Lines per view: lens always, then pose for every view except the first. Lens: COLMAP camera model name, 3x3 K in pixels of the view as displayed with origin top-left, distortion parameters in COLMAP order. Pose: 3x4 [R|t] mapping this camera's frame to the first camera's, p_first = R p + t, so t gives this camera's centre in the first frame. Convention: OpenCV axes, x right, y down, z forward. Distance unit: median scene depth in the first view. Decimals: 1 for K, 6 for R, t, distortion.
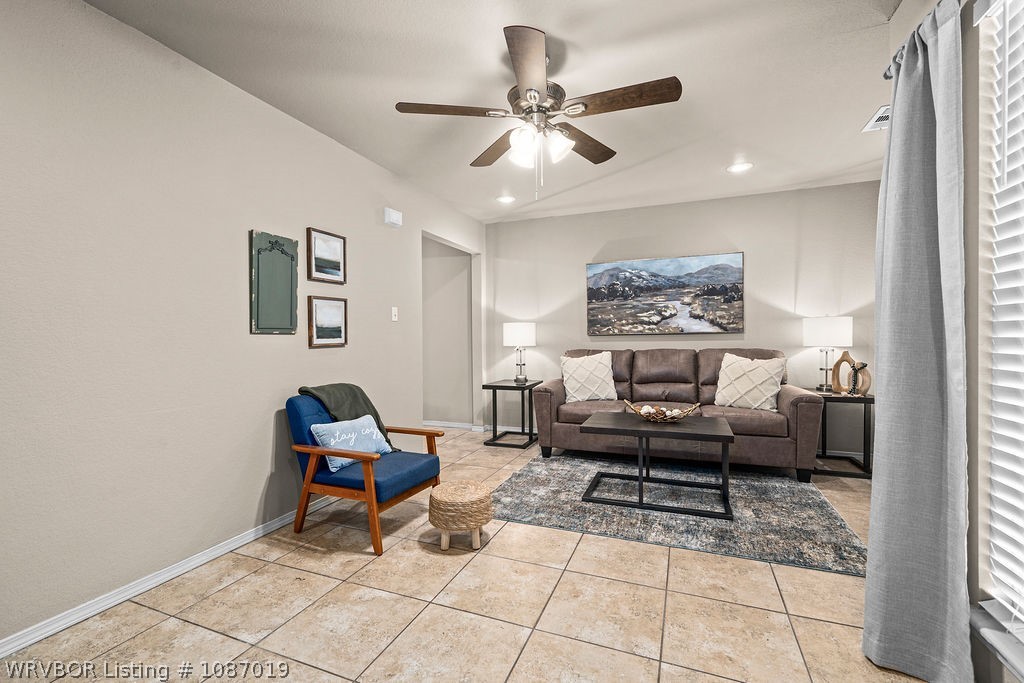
lens RADIAL K [[440.6, 0, 510.9], [0, 440.6, 341.2], [0, 0, 1]] dist [-0.001922, -0.000147]
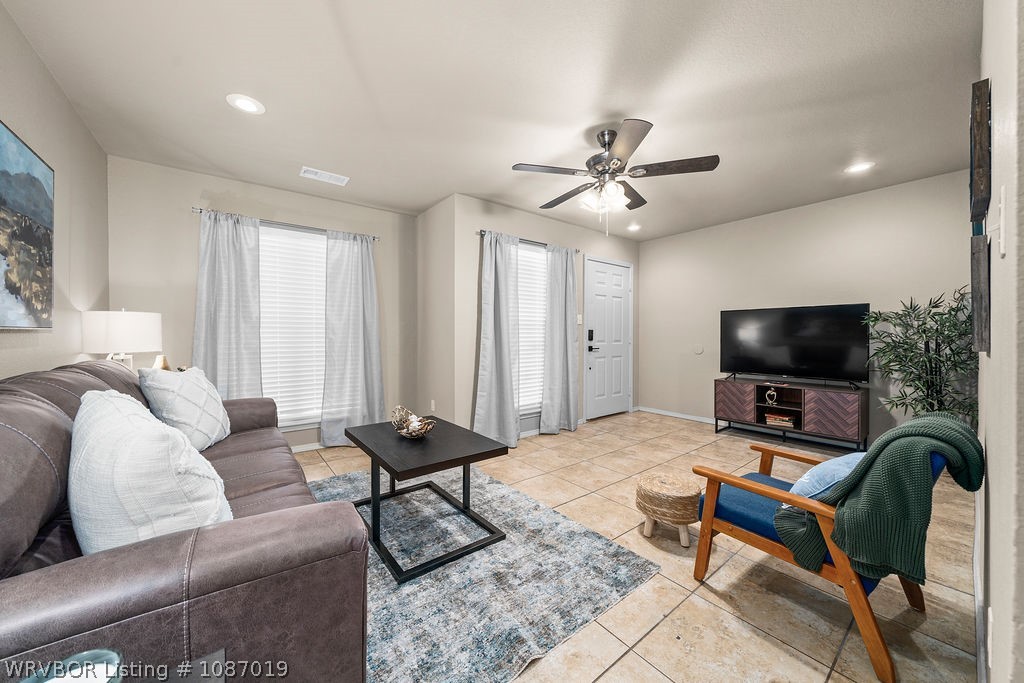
lens RADIAL K [[353.6, 0, 508.9], [0, 353.6, 338.8], [0, 0, 1]] dist [0.000154, 0.000004]
pose [[-0.863243, 0.008523, 0.504717, -0.178654], [0.014378, 0.999867, 0.007708, -0.005709], [-0.504584, 0.013910, -0.863250, 1.641841]]
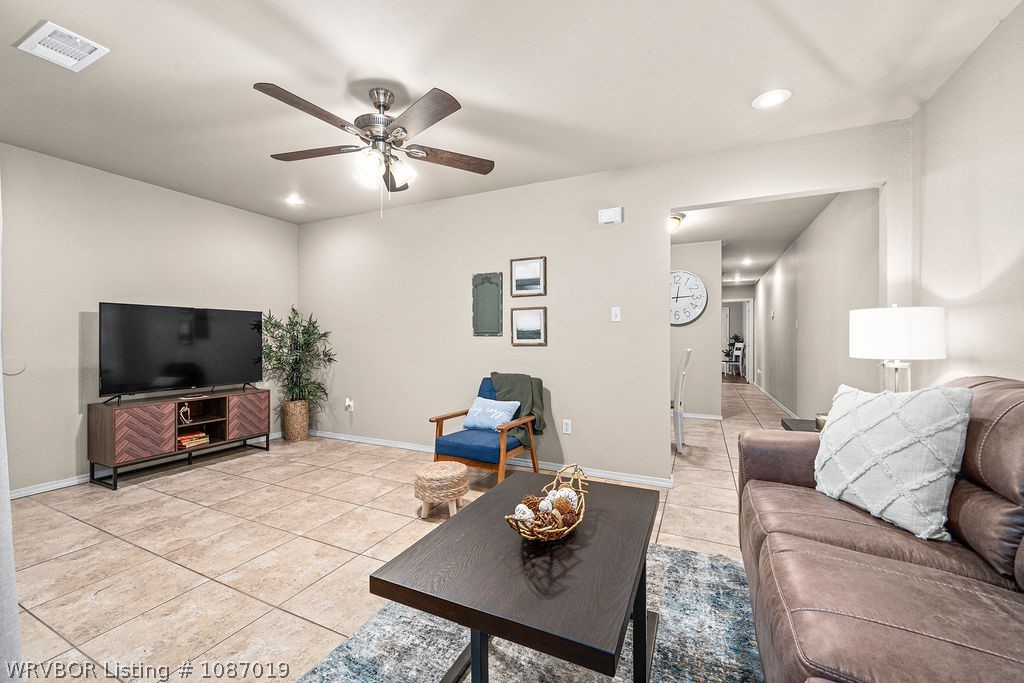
lens RADIAL K [[406.4, 0, 509.3], [0, 406.4, 335.3], [0, 0, 1]] dist [-0.000365, -0.000118]
pose [[-0.063708, 0.002017, -0.997967, 0.838503], [-0.009026, 0.999956, 0.002597, -0.021432], [0.997928, 0.009173, -0.063687, 1.088088]]
